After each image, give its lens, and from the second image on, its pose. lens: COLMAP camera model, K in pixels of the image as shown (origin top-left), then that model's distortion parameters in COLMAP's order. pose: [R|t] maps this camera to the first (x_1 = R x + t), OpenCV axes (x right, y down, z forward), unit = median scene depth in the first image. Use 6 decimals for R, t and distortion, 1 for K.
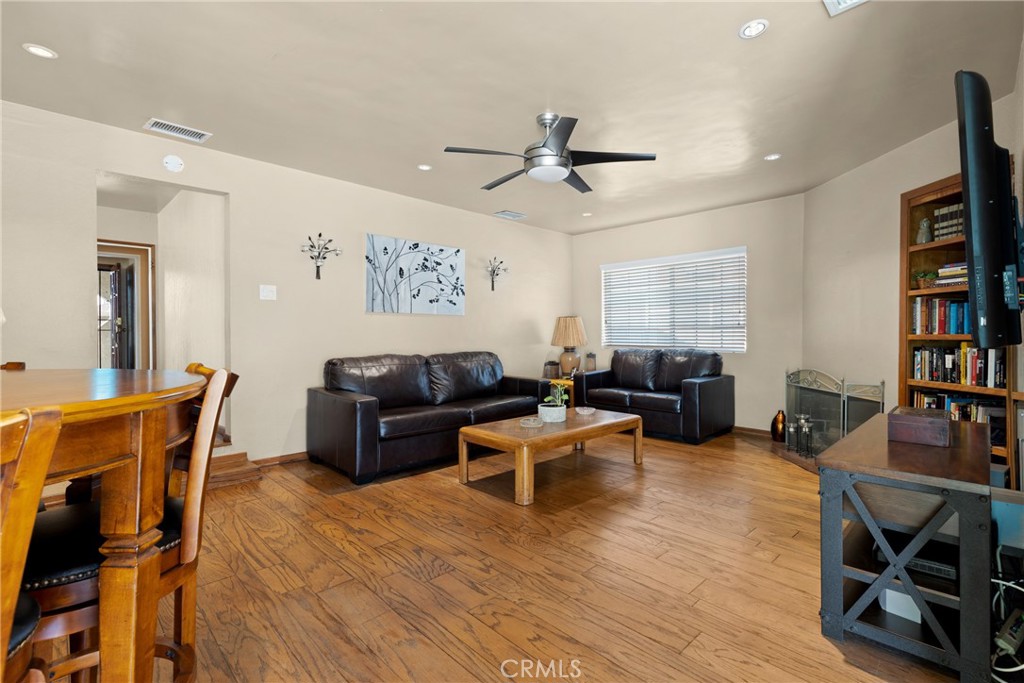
lens RADIAL K [[466.3, 0, 512.0], [0, 466.3, 341.5], [0, 0, 1]] dist [0.012772, -0.000515]
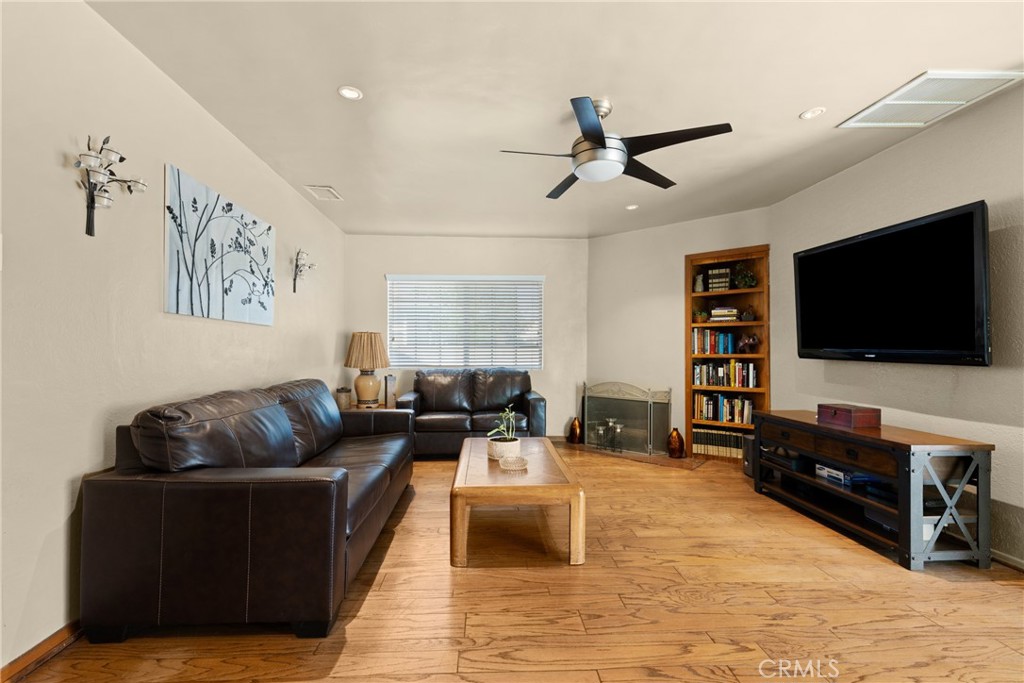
lens RADIAL K [[464.1, 0, 500.5], [0, 464.1, 353.9], [0, 0, 1]] dist [0.010683, -0.000713]
pose [[0.666129, -0.003272, 0.745830, -0.615852], [0.010207, 0.999937, -0.004729, -0.015087], [-0.745767, 0.010763, 0.666120, 0.503571]]
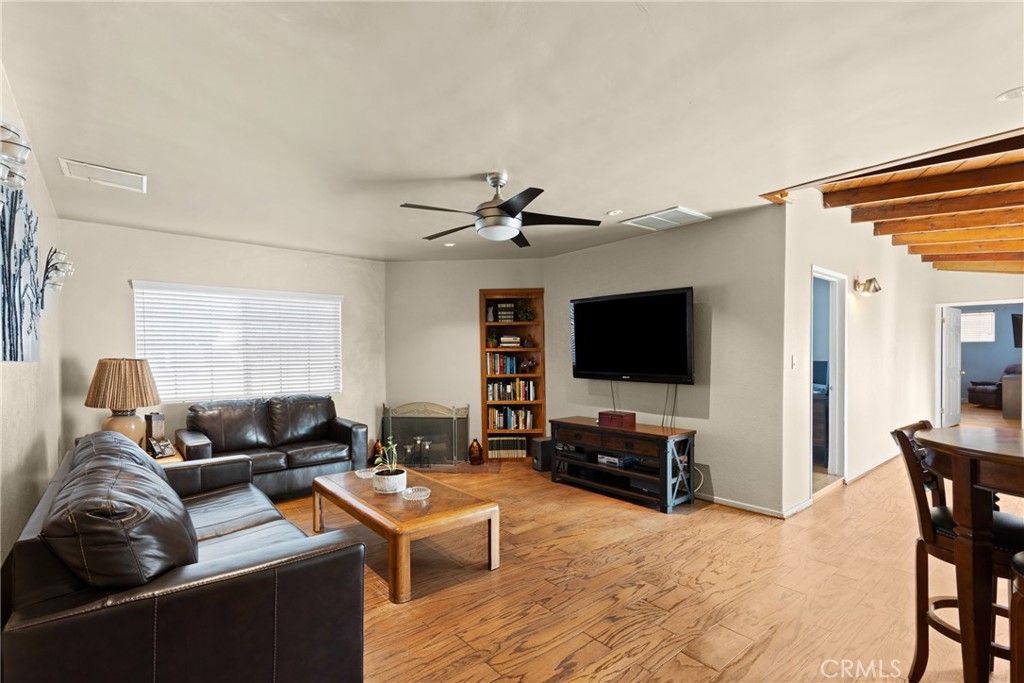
lens RADIAL K [[475.9, 0, 503.3], [0, 475.9, 369.2], [0, 0, 1]] dist [0.020498, -0.000258]
pose [[0.089108, -0.027656, 0.995638, -0.862057], [0.026736, 0.999321, 0.025365, -0.076902], [-0.995663, 0.024360, 0.089787, 0.804879]]
